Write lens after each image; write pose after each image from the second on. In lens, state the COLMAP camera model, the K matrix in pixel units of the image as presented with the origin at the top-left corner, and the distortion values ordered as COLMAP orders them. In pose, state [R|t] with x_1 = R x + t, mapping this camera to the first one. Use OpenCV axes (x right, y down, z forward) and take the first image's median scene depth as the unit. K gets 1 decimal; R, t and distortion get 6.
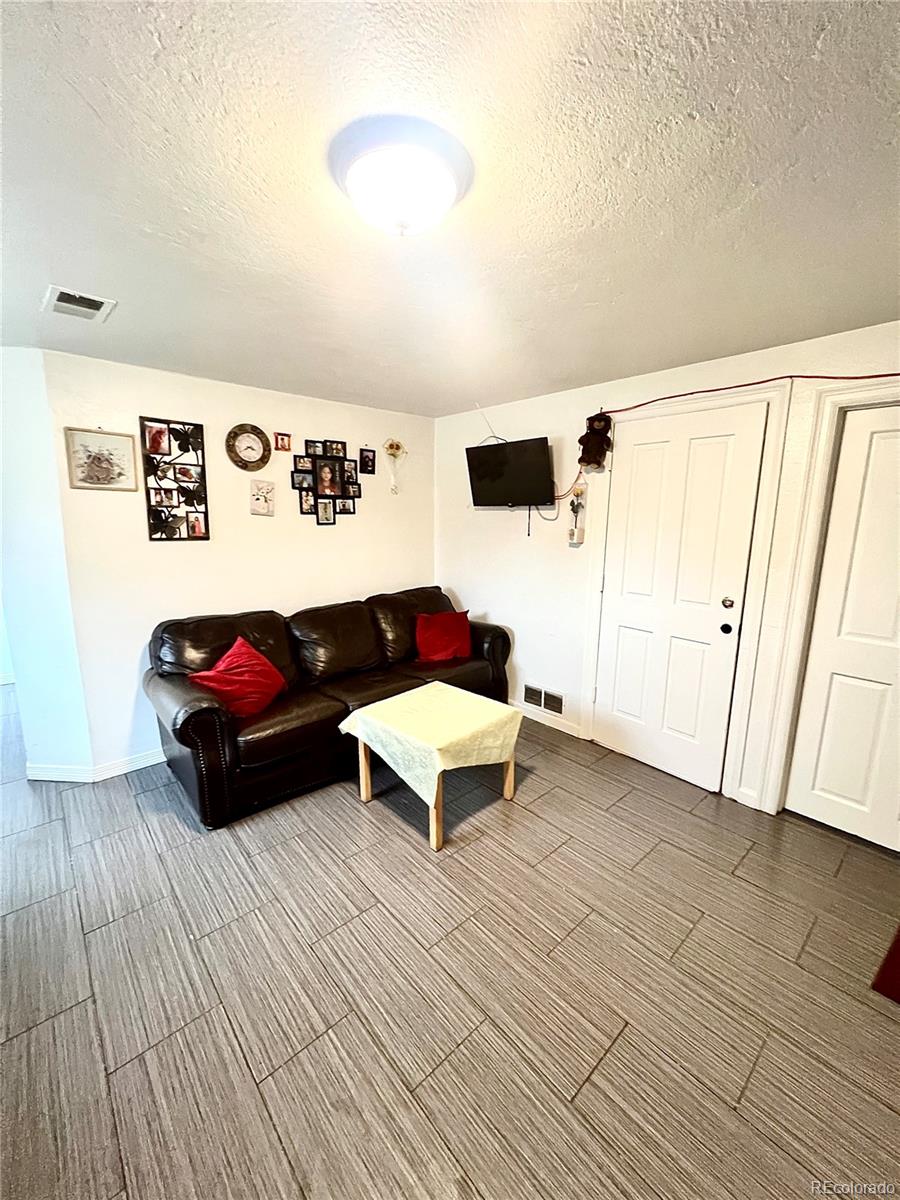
lens RADIAL K [[479.1, 0, 450.0], [0, 479.1, 600.0], [0, 0, 1]] dist [0.000402, -0.000030]
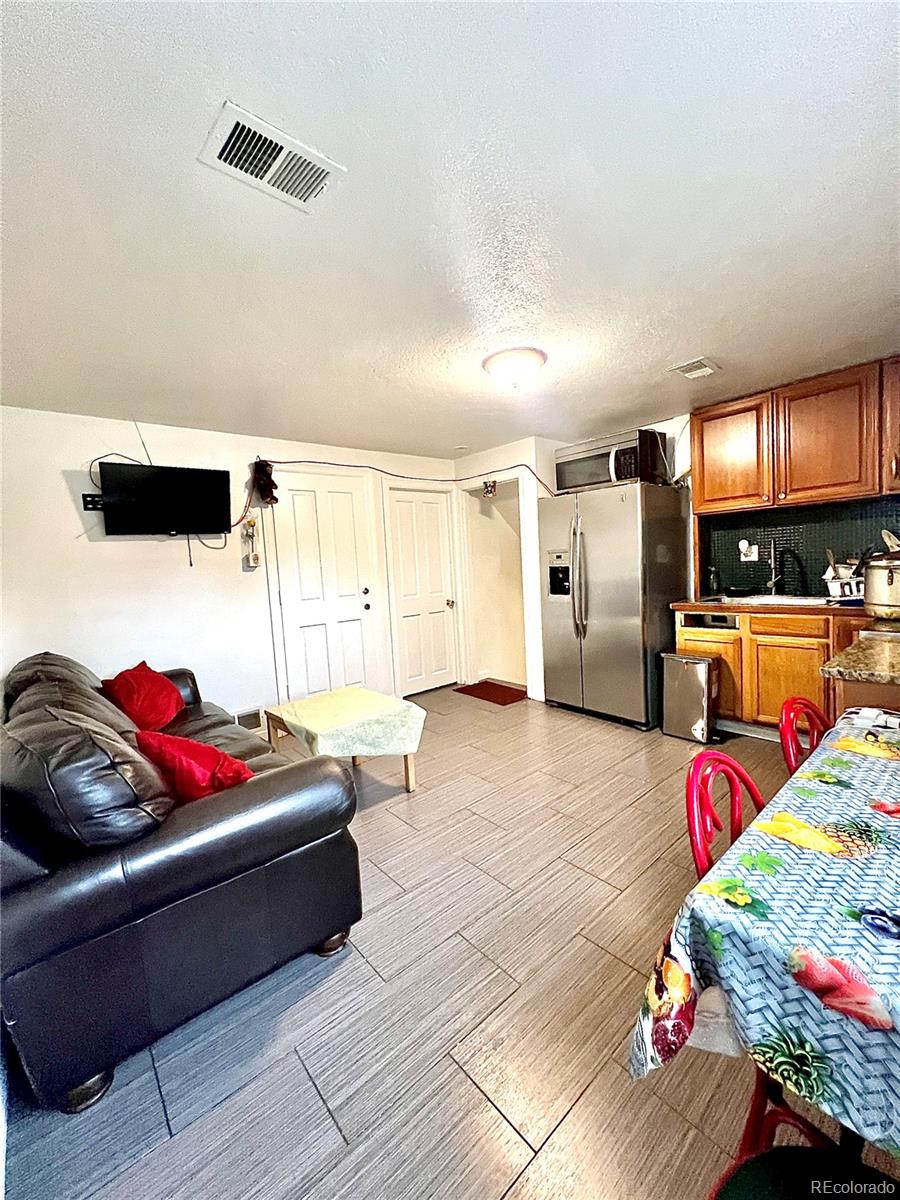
lens RADIAL K [[479.1, 0, 450.0], [0, 479.1, 600.0], [0, 0, 1]] dist [0.000402, -0.000030]
pose [[0.020608, -0.094970, 0.995267, -0.861752], [0.236100, 0.967785, 0.087459, -0.032392], [-0.971510, 0.233180, 0.042366, 0.520147]]
